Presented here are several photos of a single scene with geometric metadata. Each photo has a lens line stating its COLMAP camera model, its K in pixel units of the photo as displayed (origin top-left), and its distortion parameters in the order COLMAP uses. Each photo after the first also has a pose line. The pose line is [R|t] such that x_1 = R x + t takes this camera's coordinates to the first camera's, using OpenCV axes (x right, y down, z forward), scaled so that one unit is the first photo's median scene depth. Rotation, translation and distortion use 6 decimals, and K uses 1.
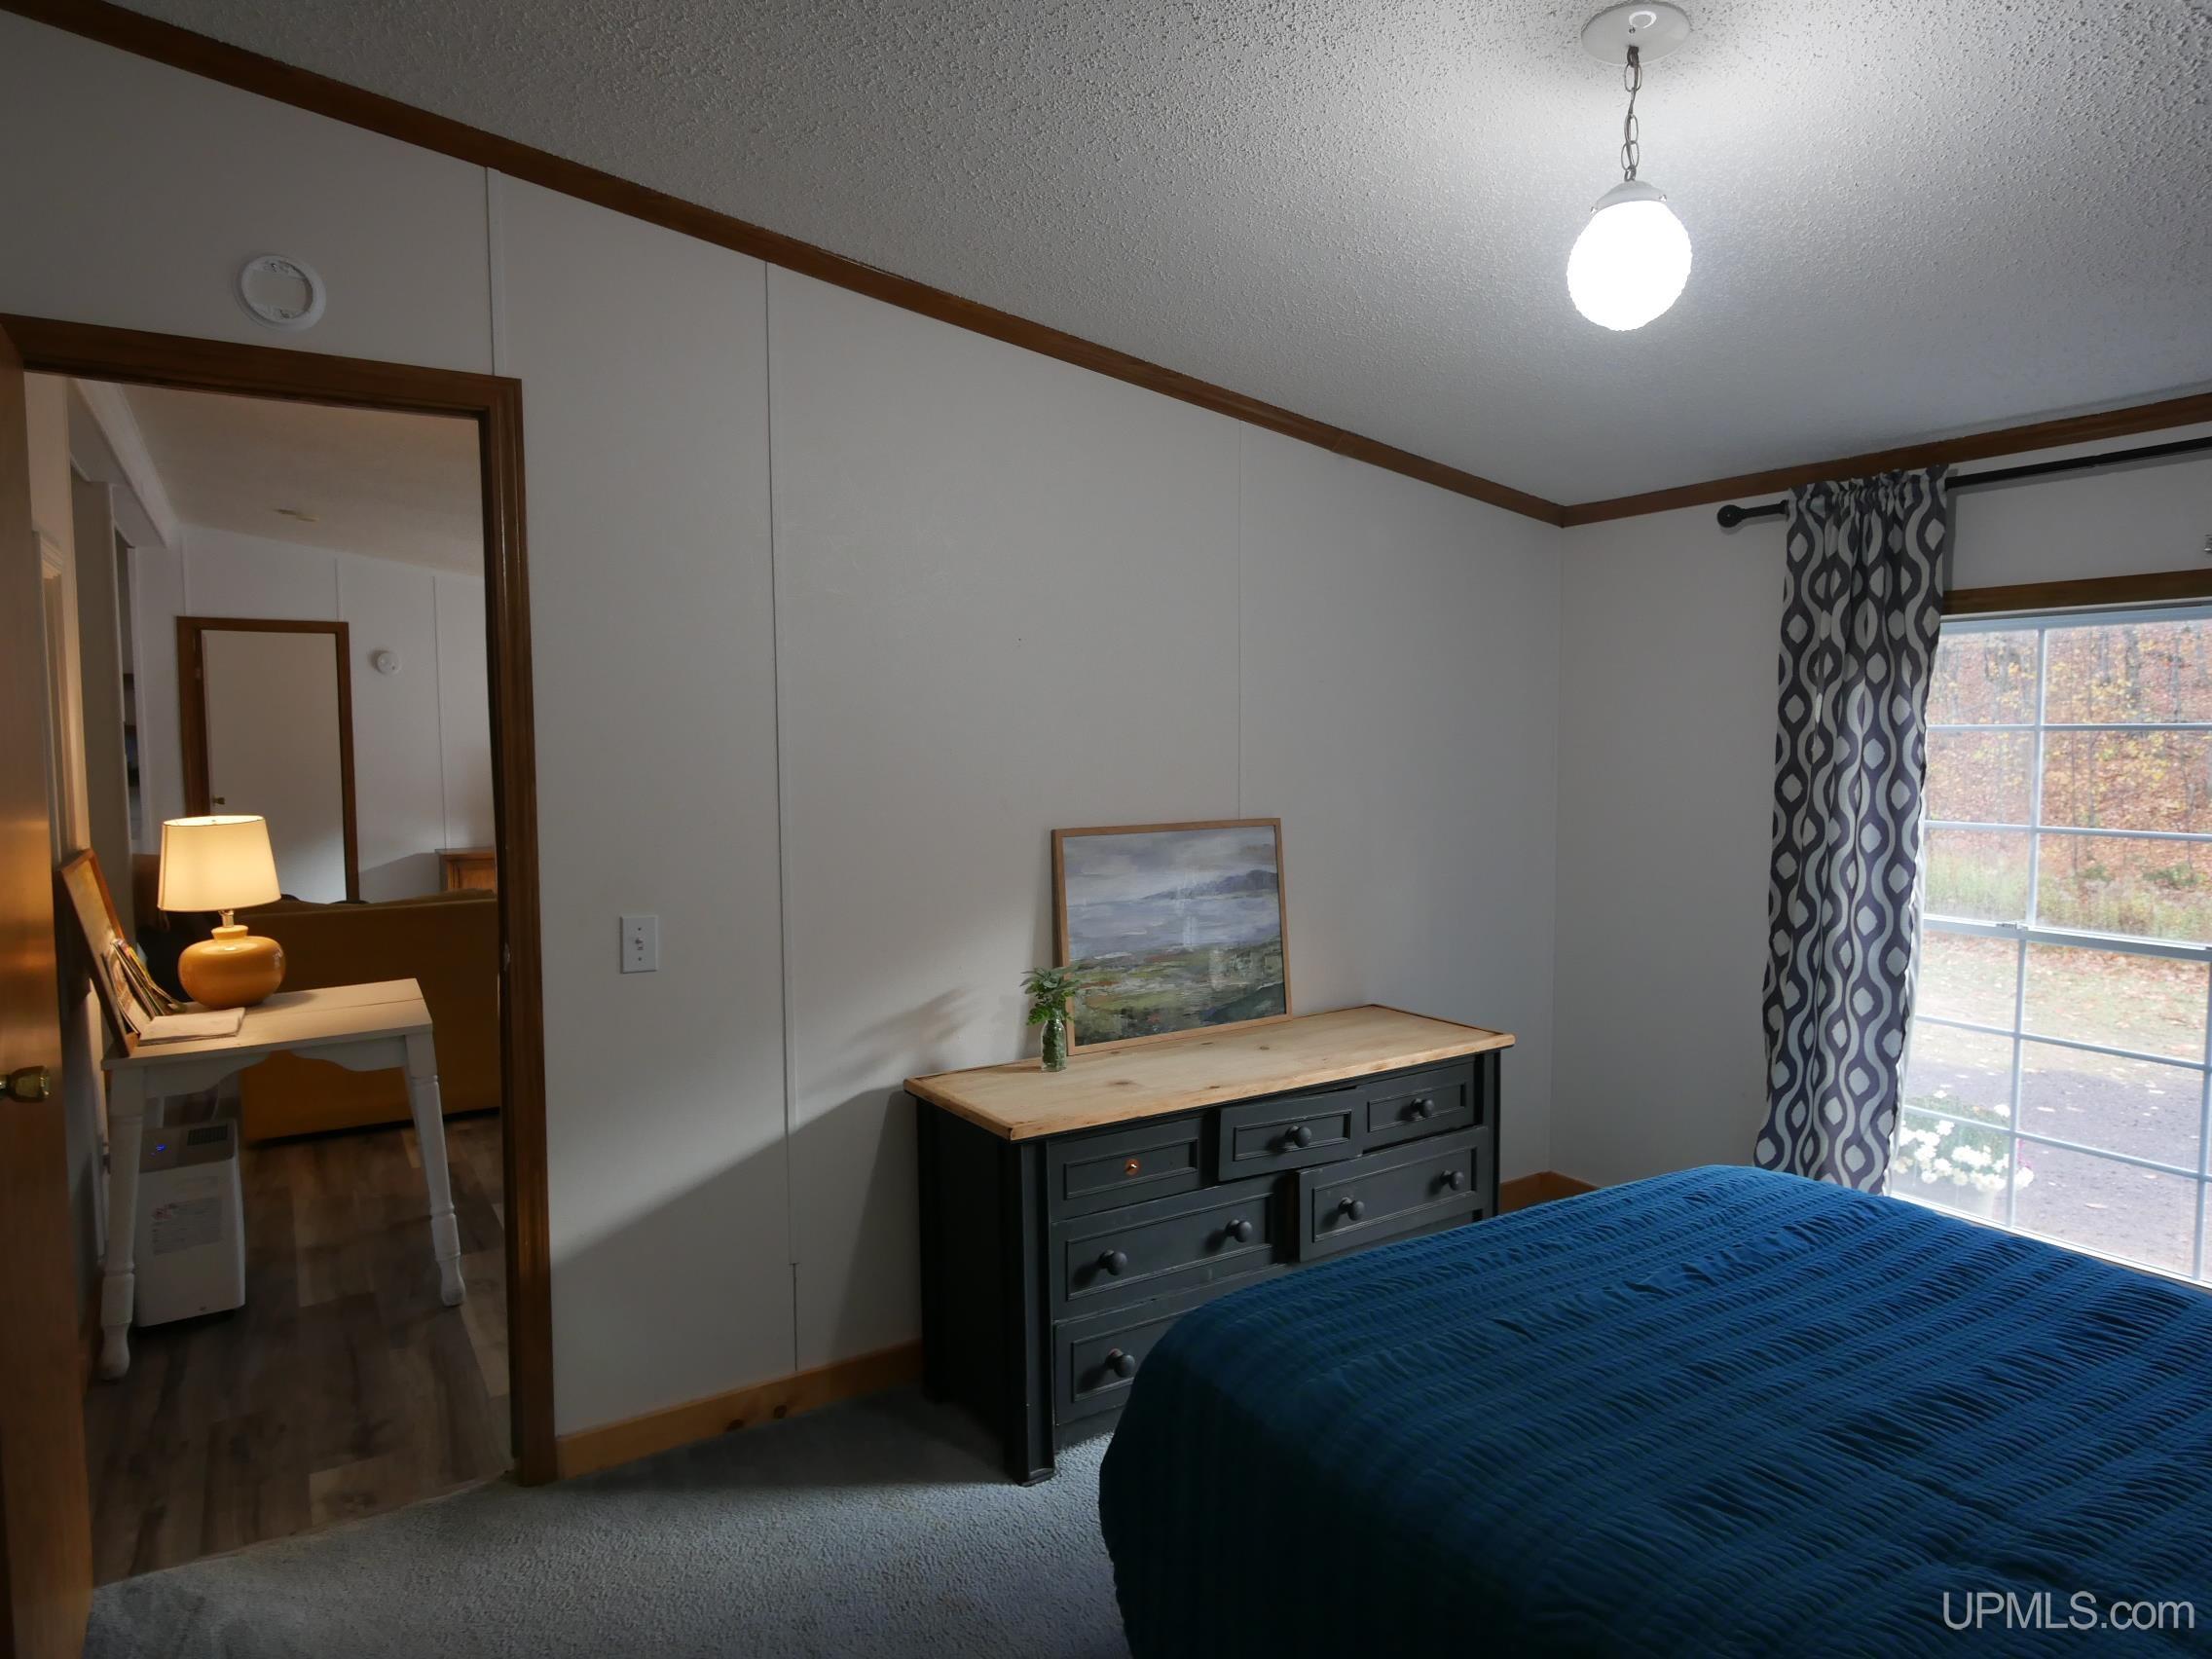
lens RADIAL K [[1323.3, 0, 1112.4], [0, 1323.3, 833.7], [0, 0, 1]] dist [-0.000576, -0.000063]
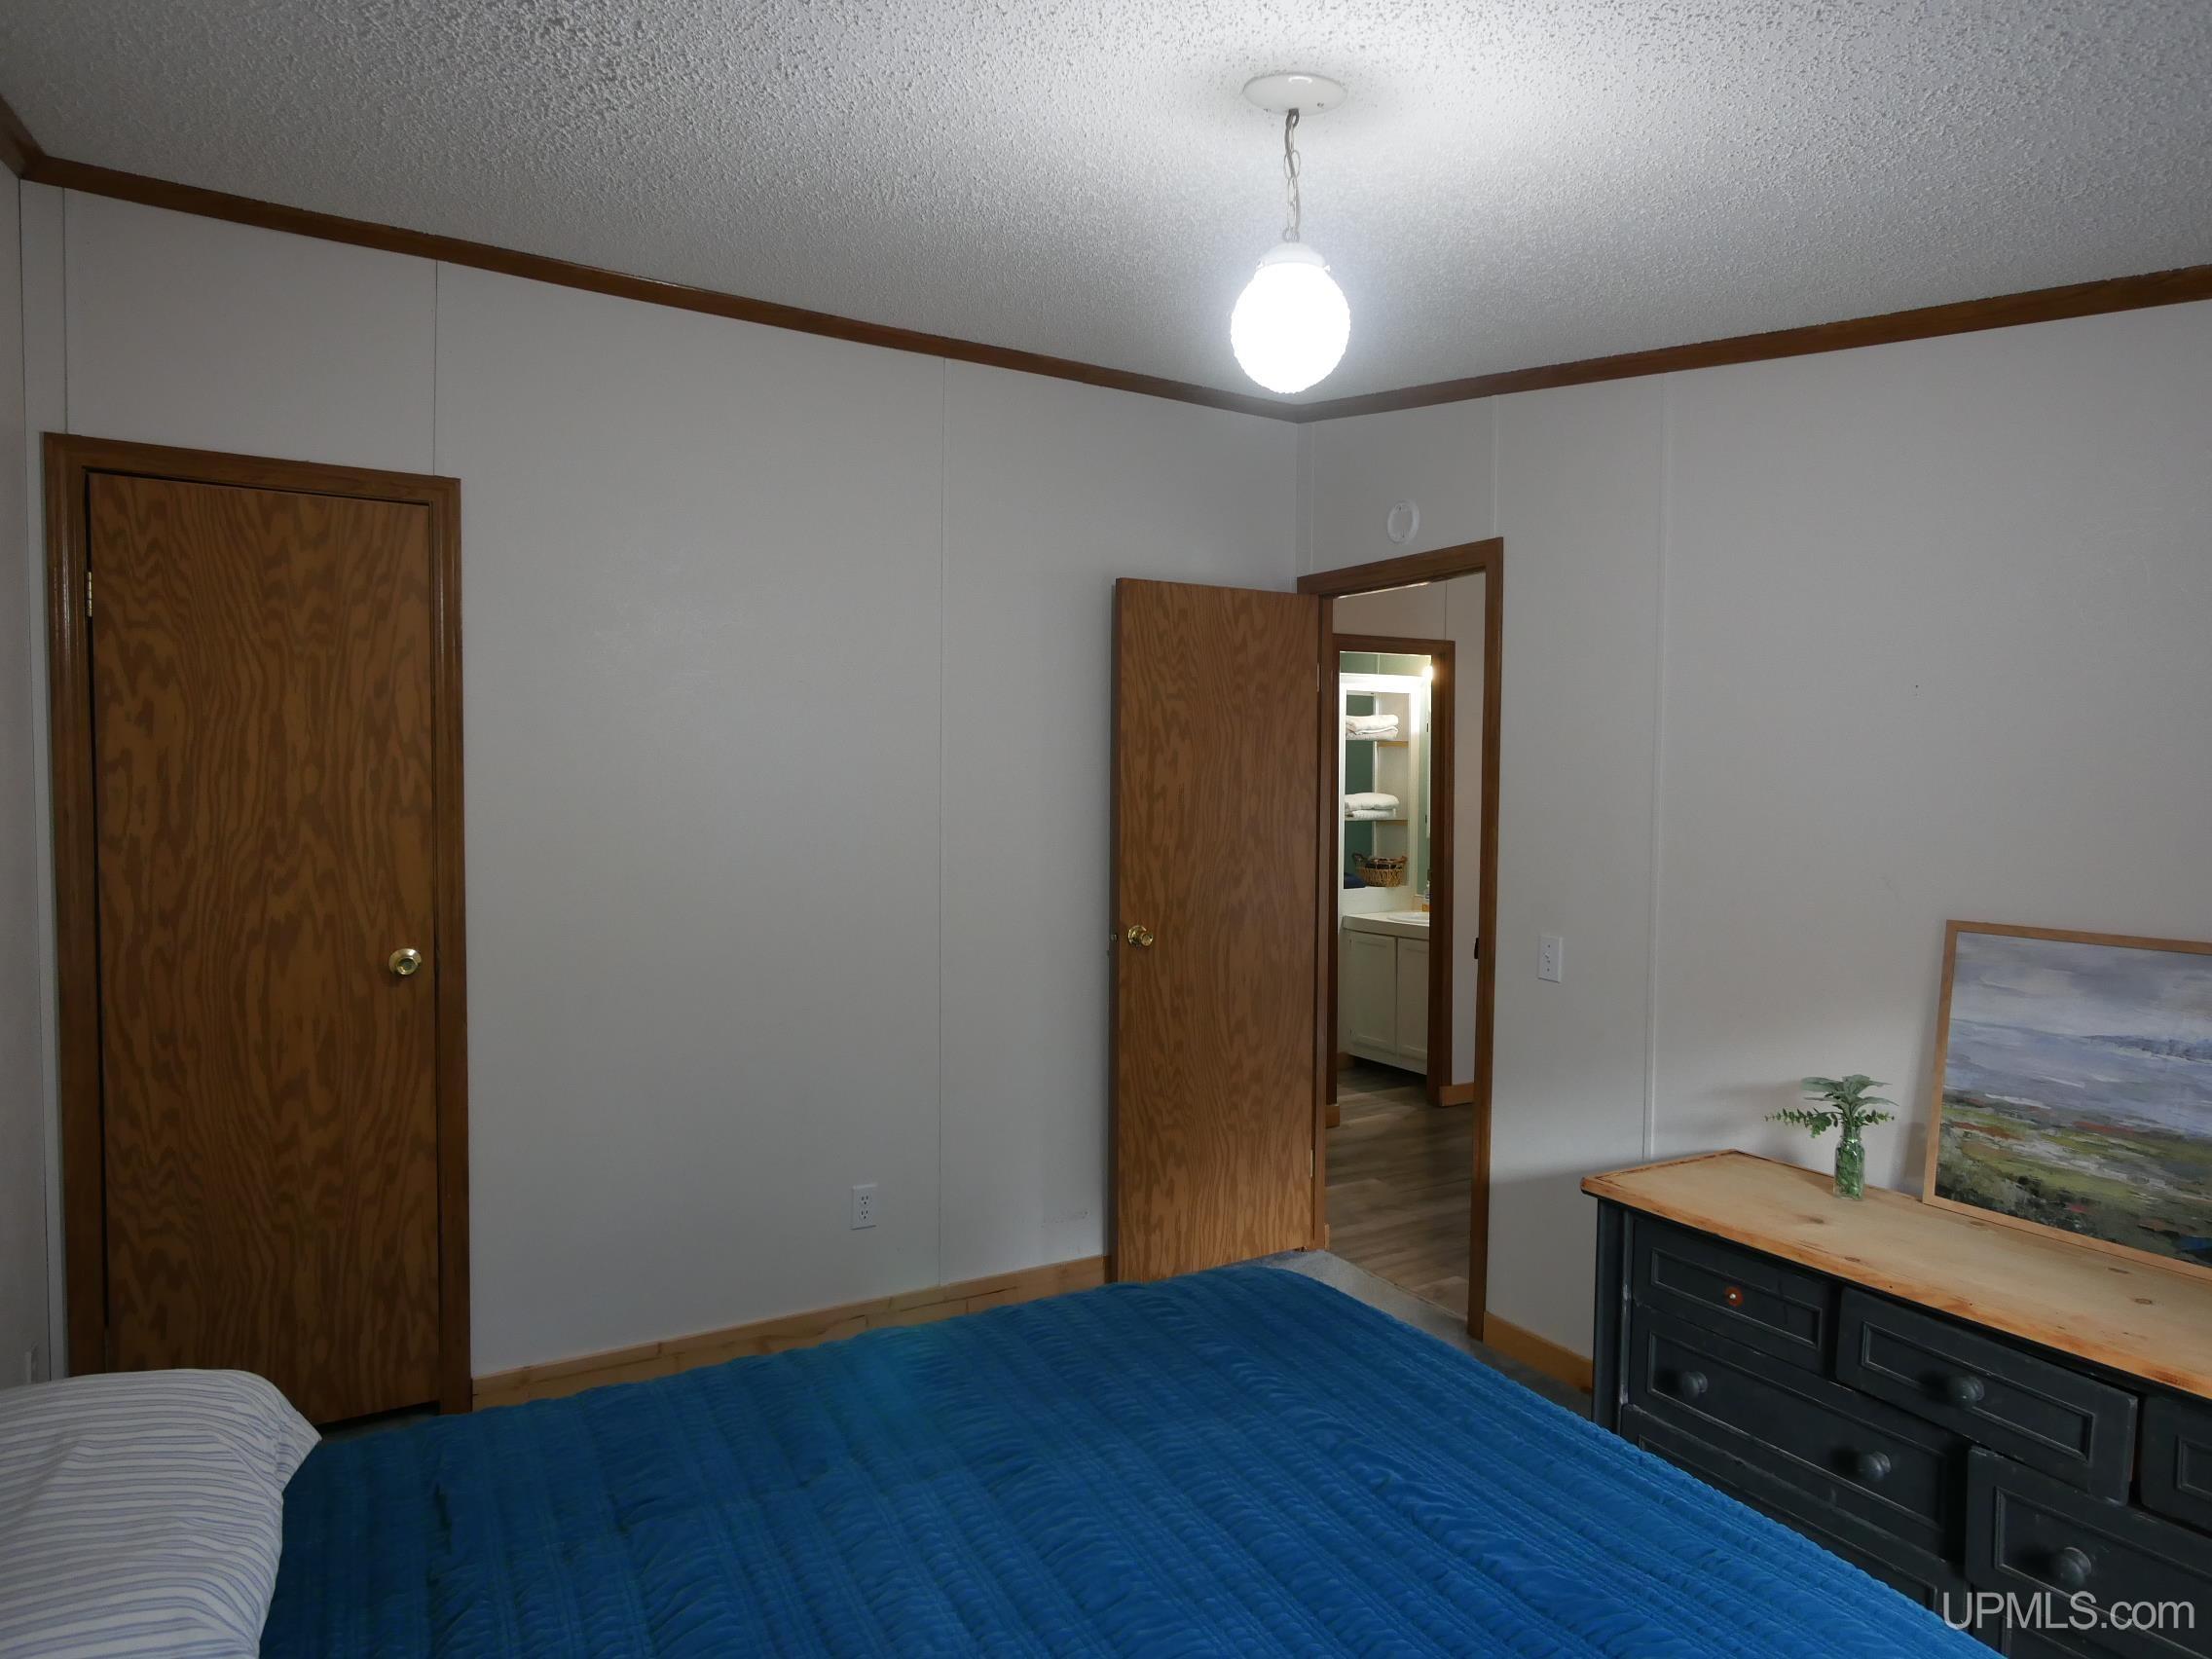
lens RADIAL K [[1323.3, 0, 1108.7], [0, 1323.3, 828.1], [0, 0, 1]] dist [-0.000576, -0.000063]
pose [[-0.025108, 0.042391, -0.998786, 0.749783], [-0.088608, 0.995074, 0.044461, -0.048025], [0.995750, 0.089617, -0.021229, 0.495946]]
